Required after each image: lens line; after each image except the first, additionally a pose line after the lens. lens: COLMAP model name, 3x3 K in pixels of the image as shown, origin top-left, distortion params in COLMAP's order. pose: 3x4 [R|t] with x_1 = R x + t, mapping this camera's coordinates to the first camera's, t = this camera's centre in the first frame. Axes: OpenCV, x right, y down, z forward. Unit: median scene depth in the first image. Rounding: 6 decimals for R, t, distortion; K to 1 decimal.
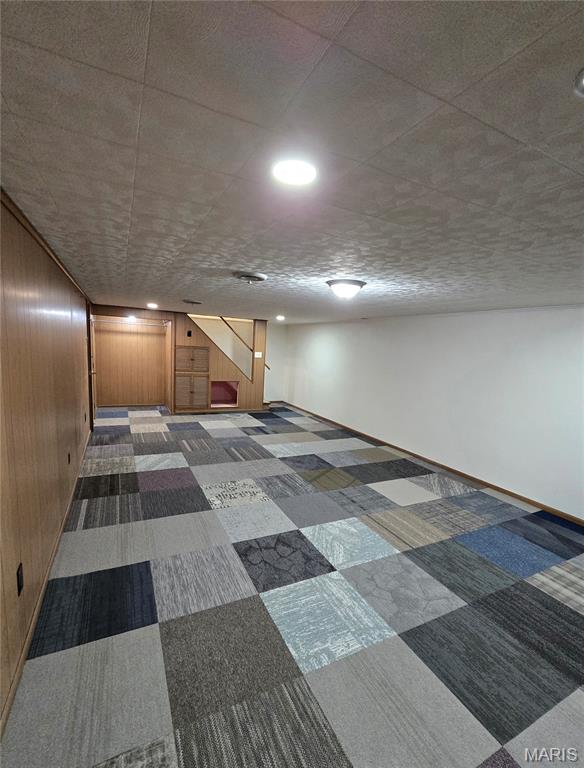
lens RADIAL K [[352.1, 0, 292.0], [0, 352.1, 384.0], [0, 0, 1]] dist [-0.001712, -0.000261]
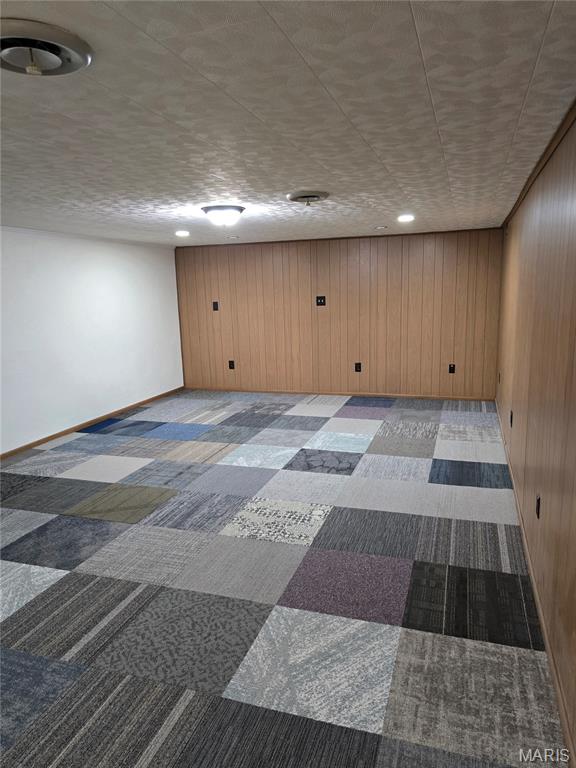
lens RADIAL K [[522.8, 0, 288.0], [0, 522.8, 384.0], [0, 0, 1]] dist [0.036582, -0.003694]
pose [[-0.710306, -0.166413, 0.683939, -0.819671], [0.065208, 0.951917, 0.299337, -0.213780], [-0.700866, 0.257219, -0.665300, 1.633834]]
